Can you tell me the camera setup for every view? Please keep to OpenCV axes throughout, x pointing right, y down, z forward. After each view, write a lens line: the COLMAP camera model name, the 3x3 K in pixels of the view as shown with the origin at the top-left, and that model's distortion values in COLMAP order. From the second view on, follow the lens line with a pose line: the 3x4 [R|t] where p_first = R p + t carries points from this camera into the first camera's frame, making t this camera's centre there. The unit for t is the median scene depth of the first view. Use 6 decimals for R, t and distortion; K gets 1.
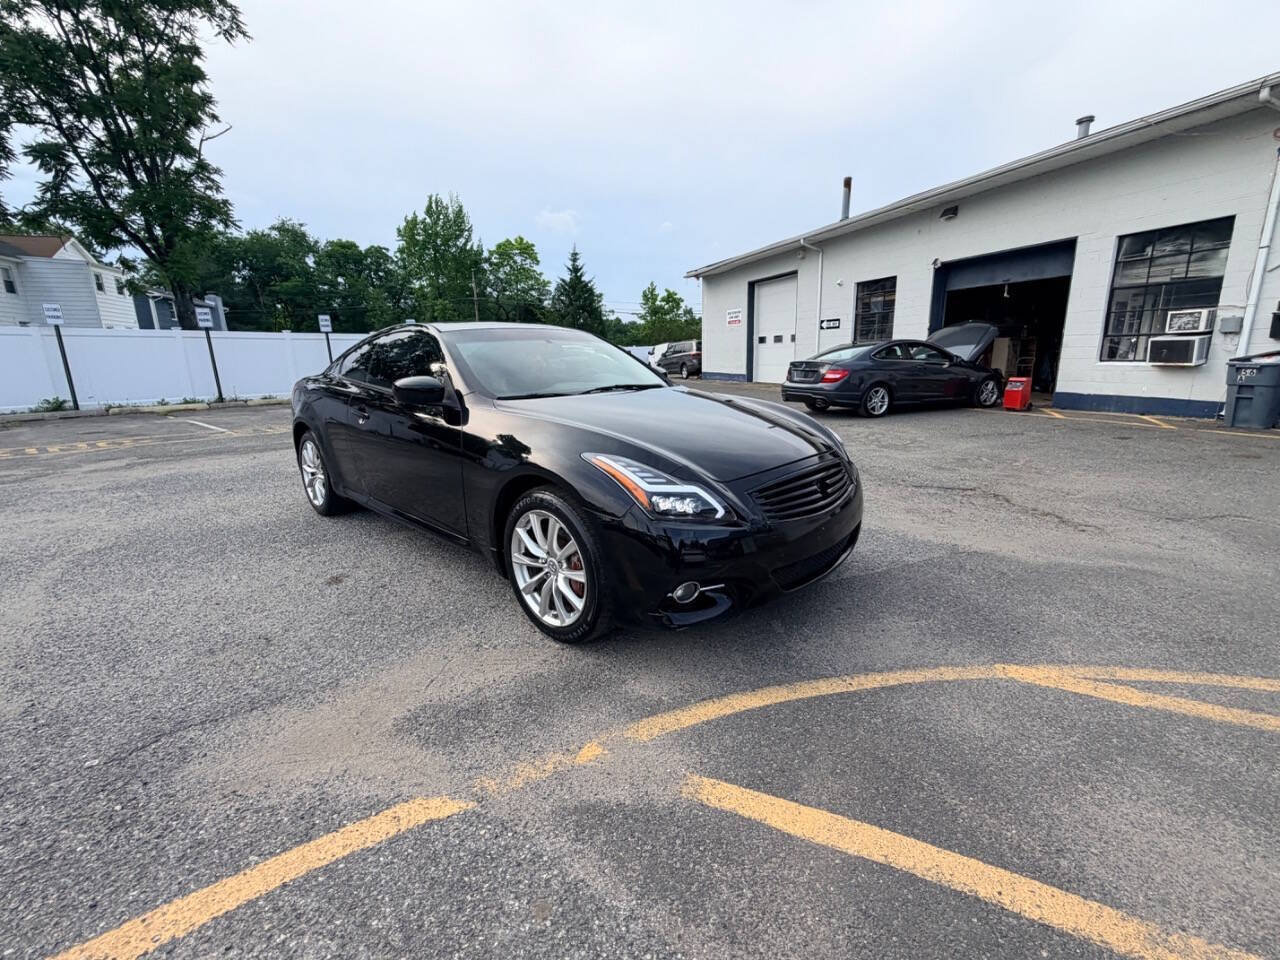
lens RADIAL K [[556.7, 0, 644.1], [0, 556.7, 478.0], [0, 0, 1]] dist [0.000288, 0.000801]
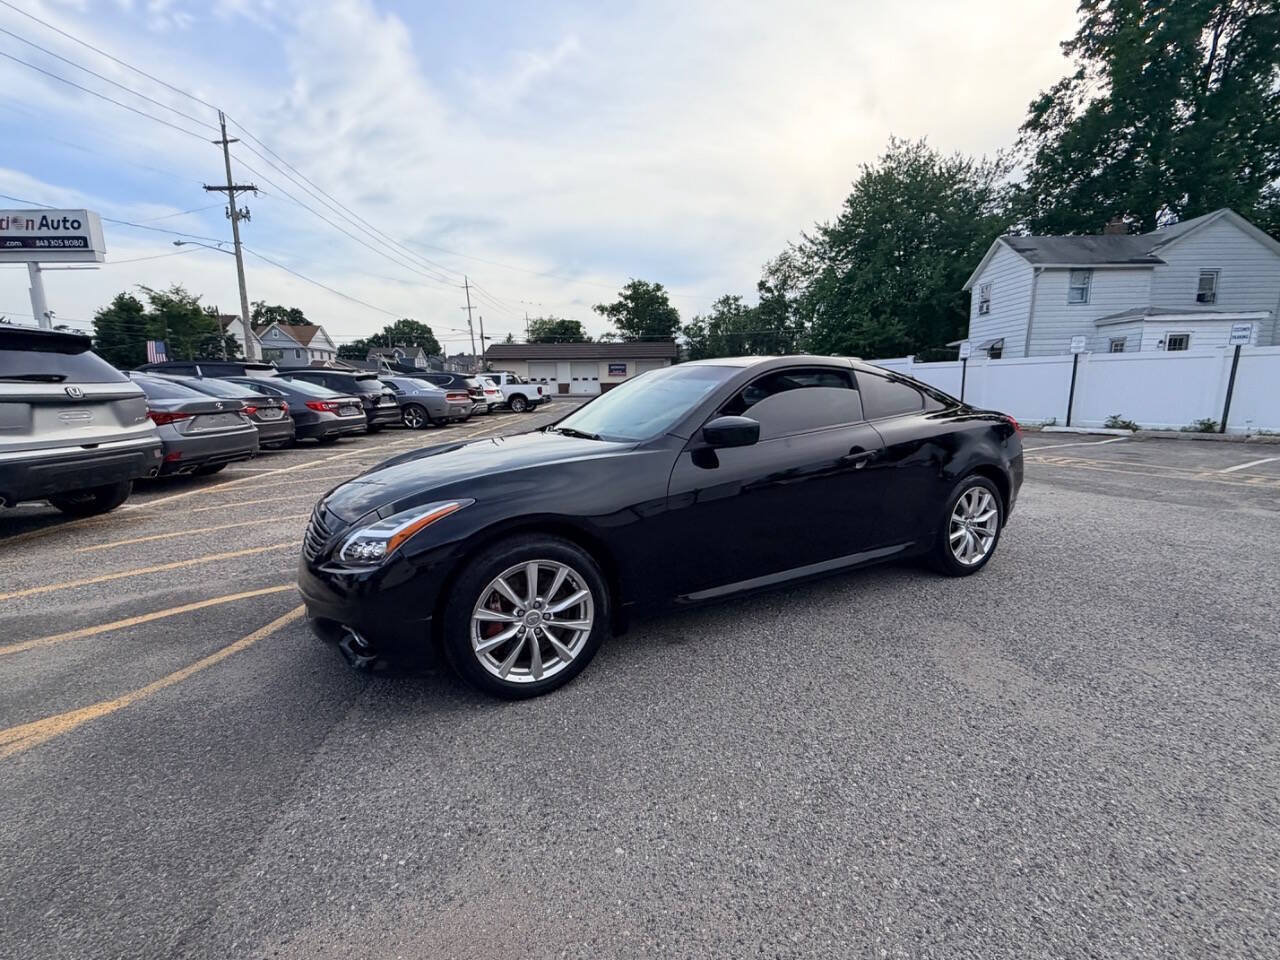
lens RADIAL K [[558.3, 0, 640.7], [0, 558.3, 481.8], [0, 0, 1]] dist [0.000426, -0.000279]
pose [[-0.331127, 0.171935, -0.927789, 0.183759], [-0.189348, 0.951151, 0.243842, -0.075307], [0.924393, 0.256418, -0.282396, 0.316081]]
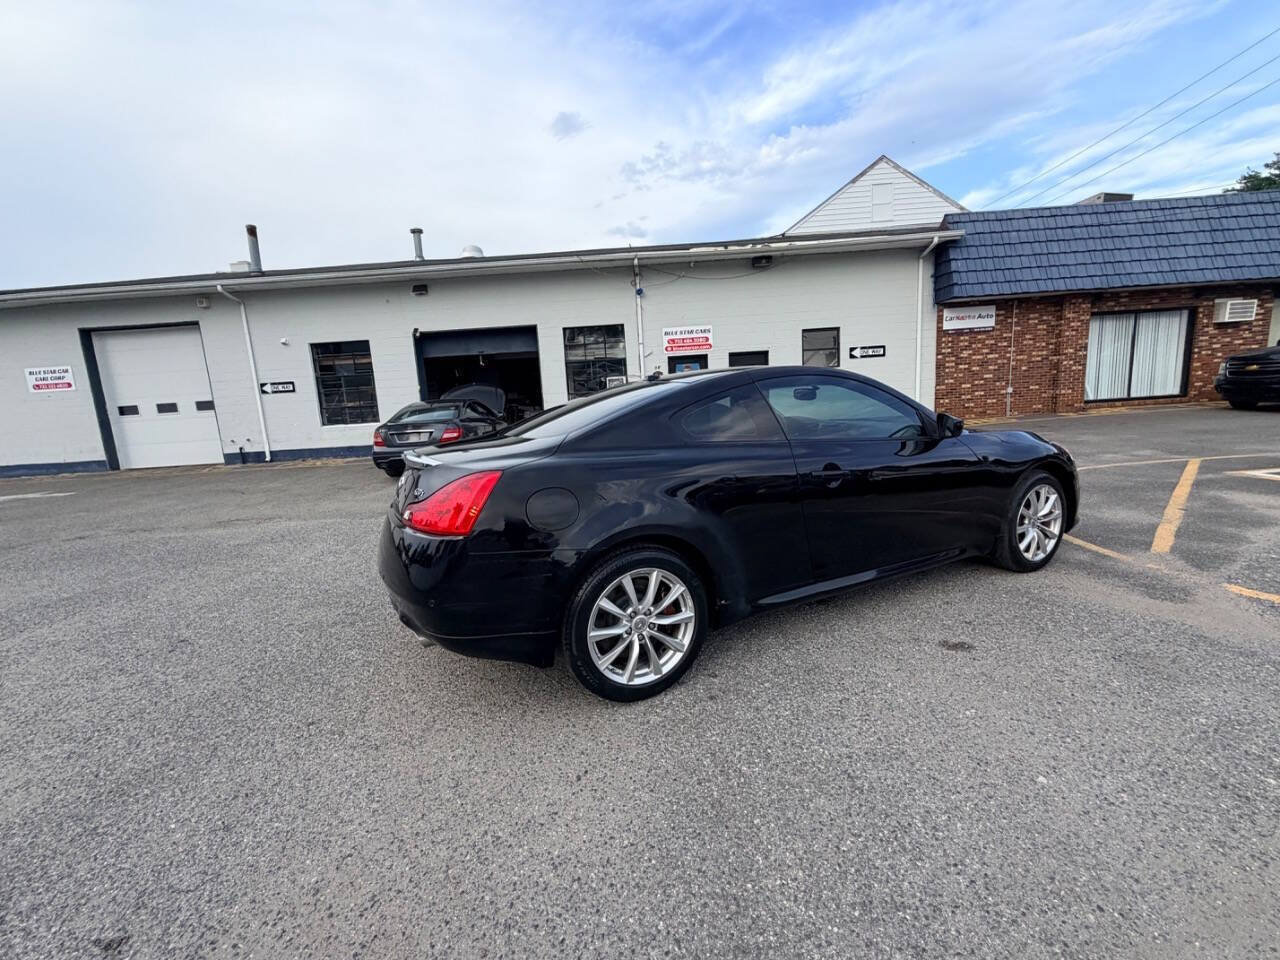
lens RADIAL K [[547.9, 0, 646.0], [0, 547.9, 480.1], [0, 0, 1]] dist [-0.000170, -0.000336]
pose [[0.350862, -0.153561, 0.923750, -0.319370], [0.255332, 0.964773, 0.063400, -0.053778], [-0.900945, 0.213618, 0.377711, 0.228021]]
